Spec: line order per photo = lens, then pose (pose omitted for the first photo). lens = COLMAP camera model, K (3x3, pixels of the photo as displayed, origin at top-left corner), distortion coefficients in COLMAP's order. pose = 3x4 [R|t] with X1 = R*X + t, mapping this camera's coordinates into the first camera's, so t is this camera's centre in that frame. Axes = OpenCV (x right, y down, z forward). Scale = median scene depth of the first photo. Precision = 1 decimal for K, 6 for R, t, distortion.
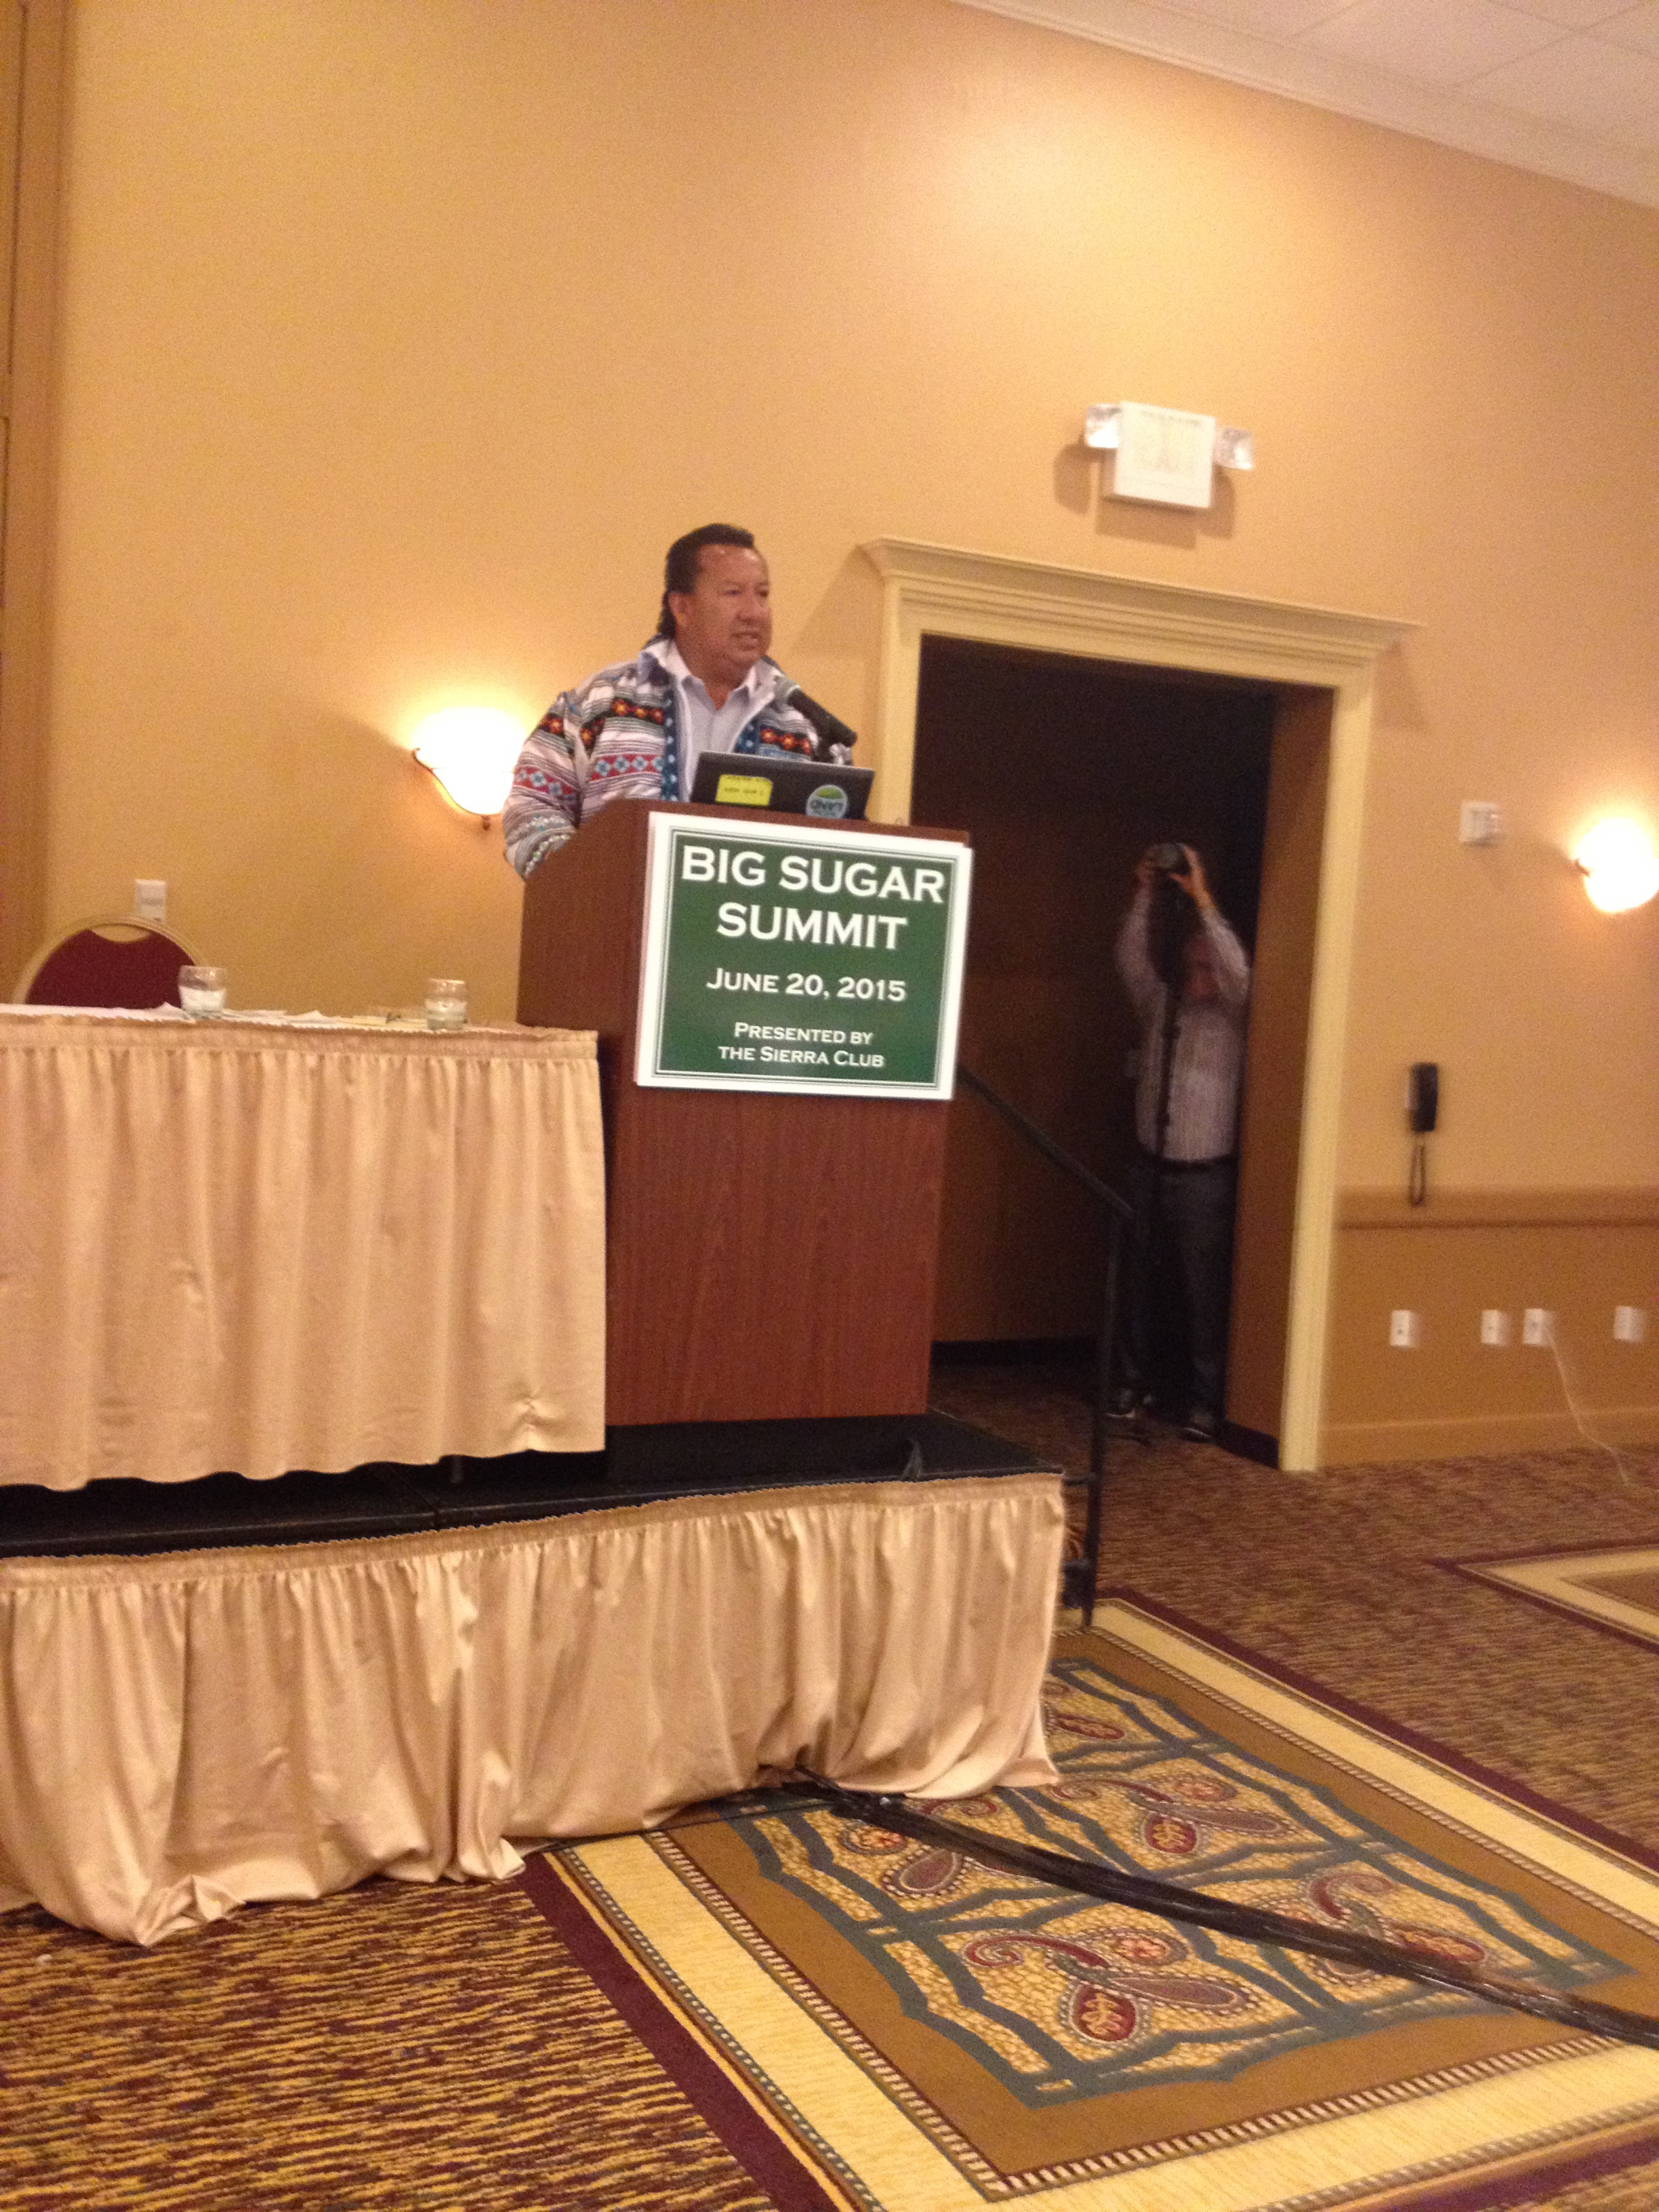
lens RADIAL K [[2097.5, 0, 799.3], [0, 2097.5, 1070.1], [0, 0, 1]] dist [0.106783, -0.260440]
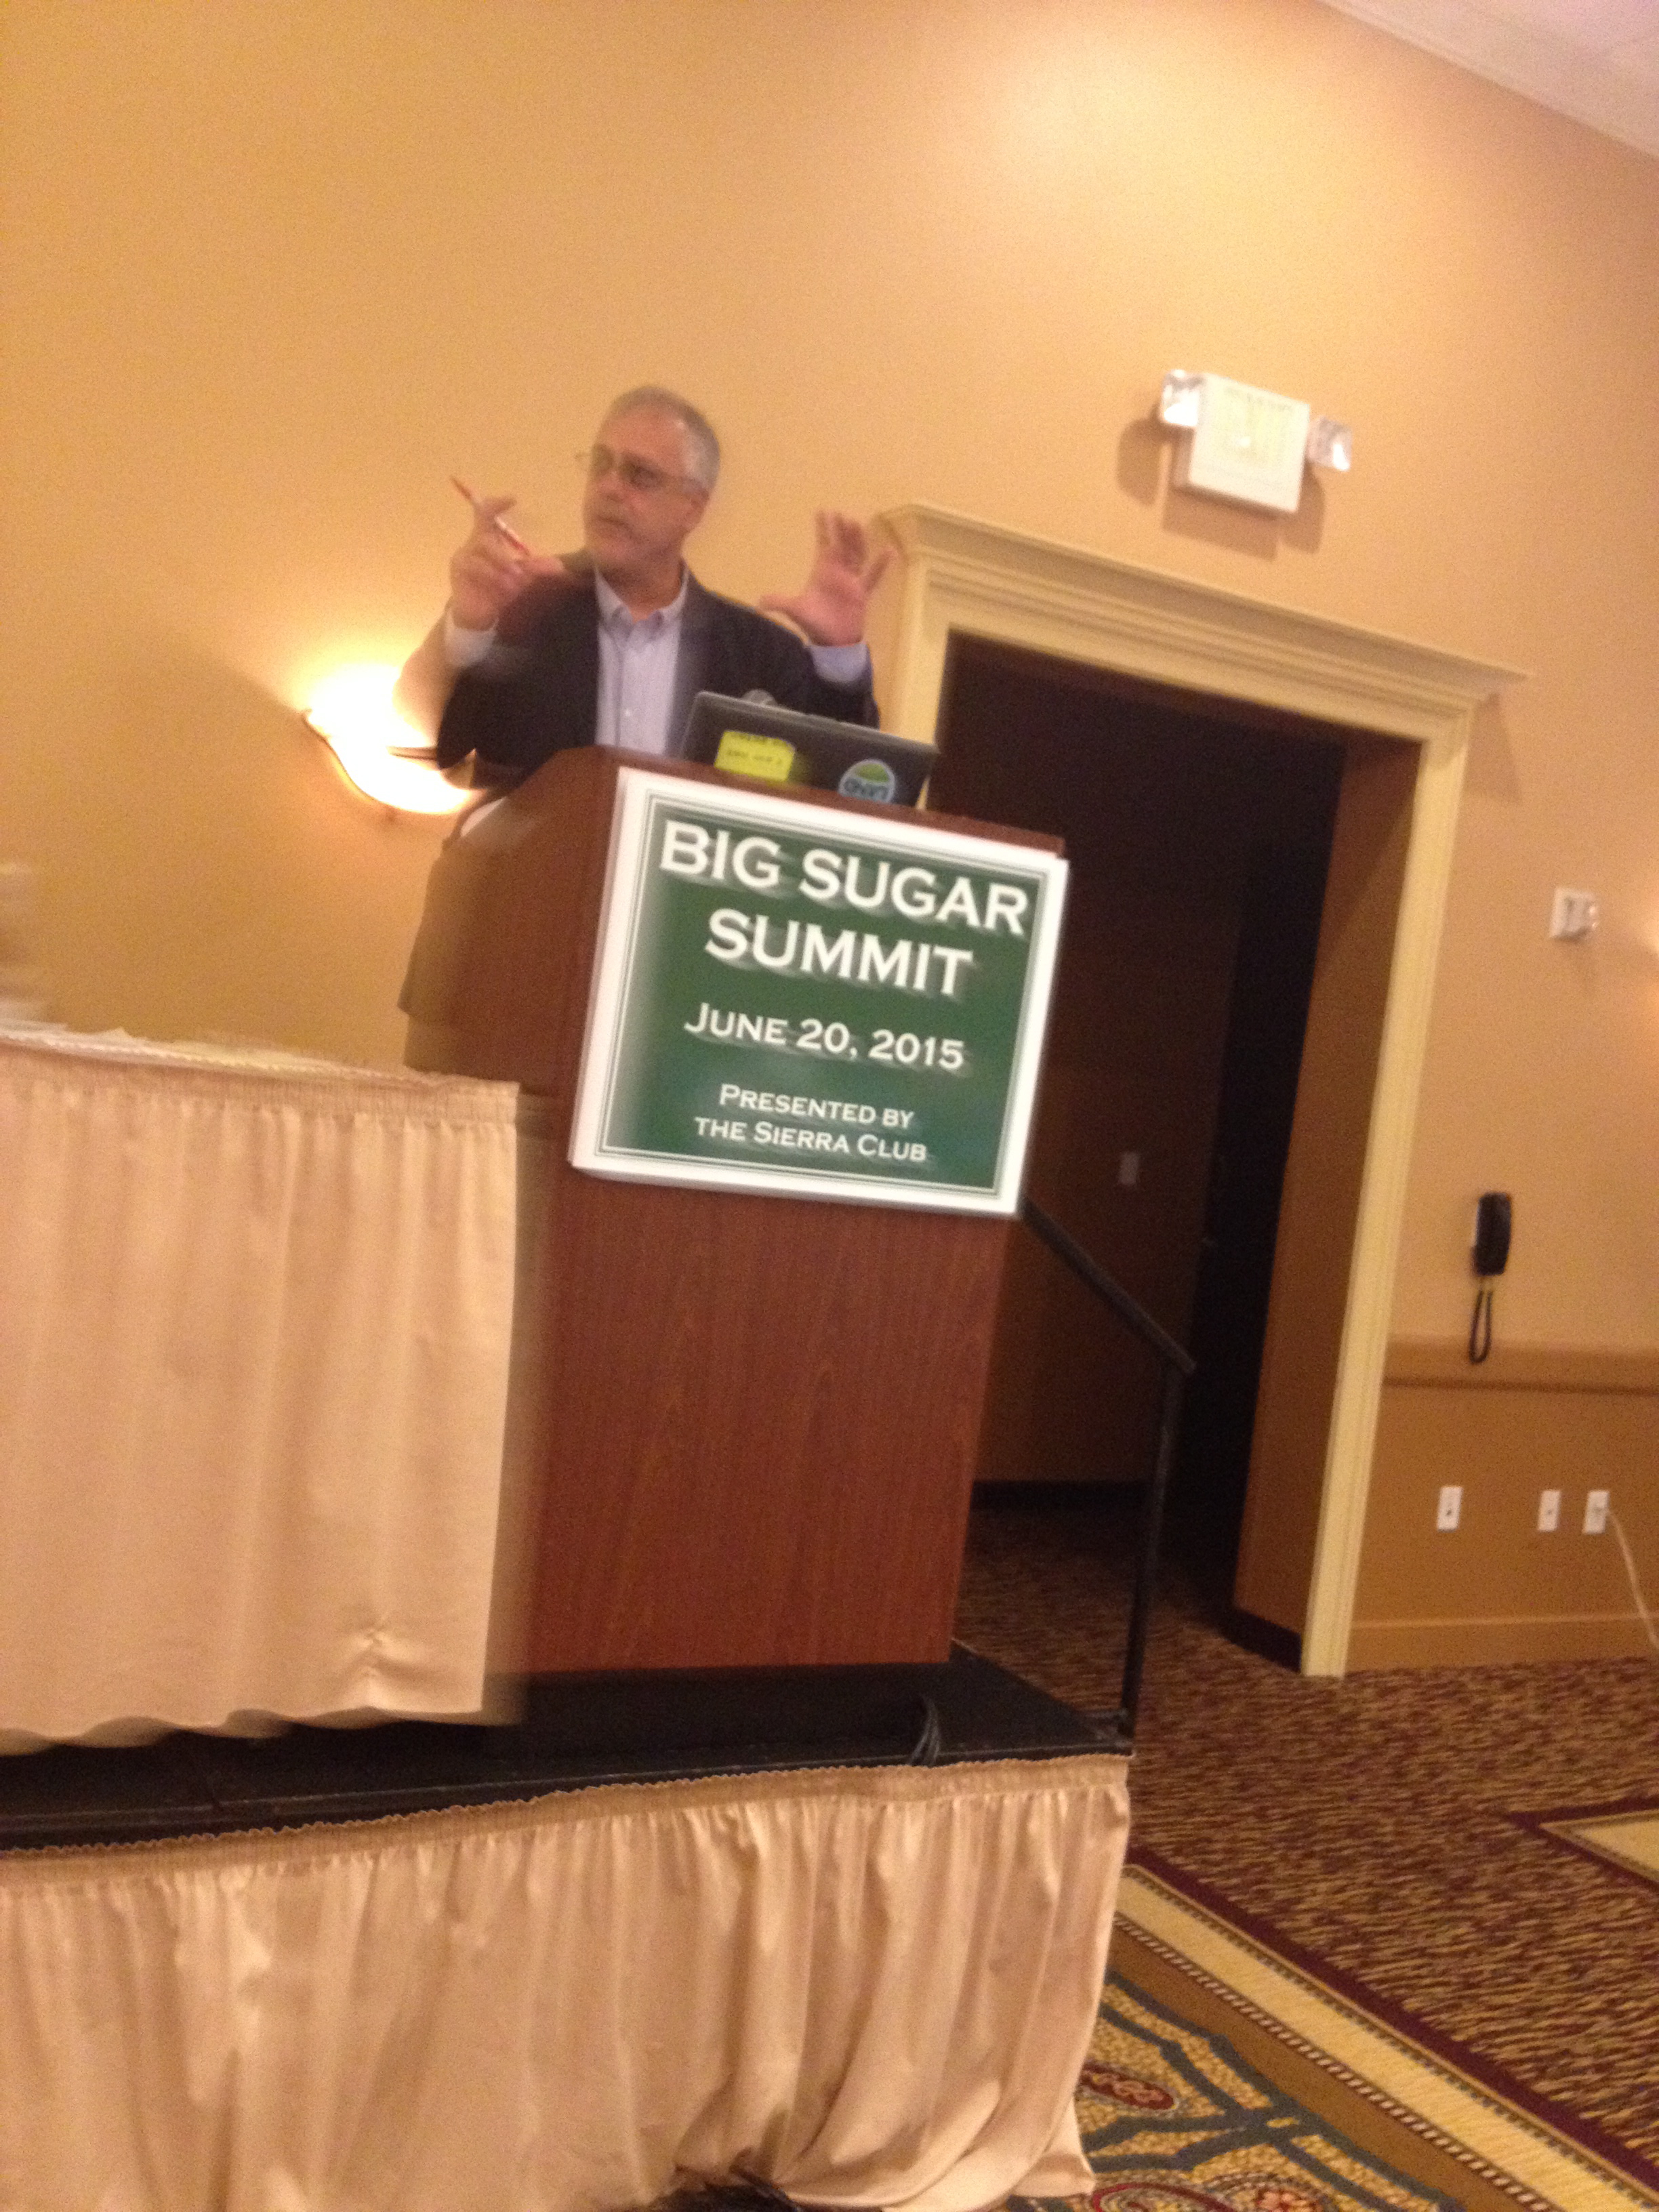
lens RADIAL K [[2097.5, 0, 799.3], [0, 2097.5, 1070.1], [0, 0, 1]] dist [0.106783, -0.260440]
pose [[0.996882, 0.068404, 0.039330, -0.031474], [-0.066918, 0.997037, -0.037943, -0.003083], [-0.041809, 0.035193, 0.998506, 0.307340]]
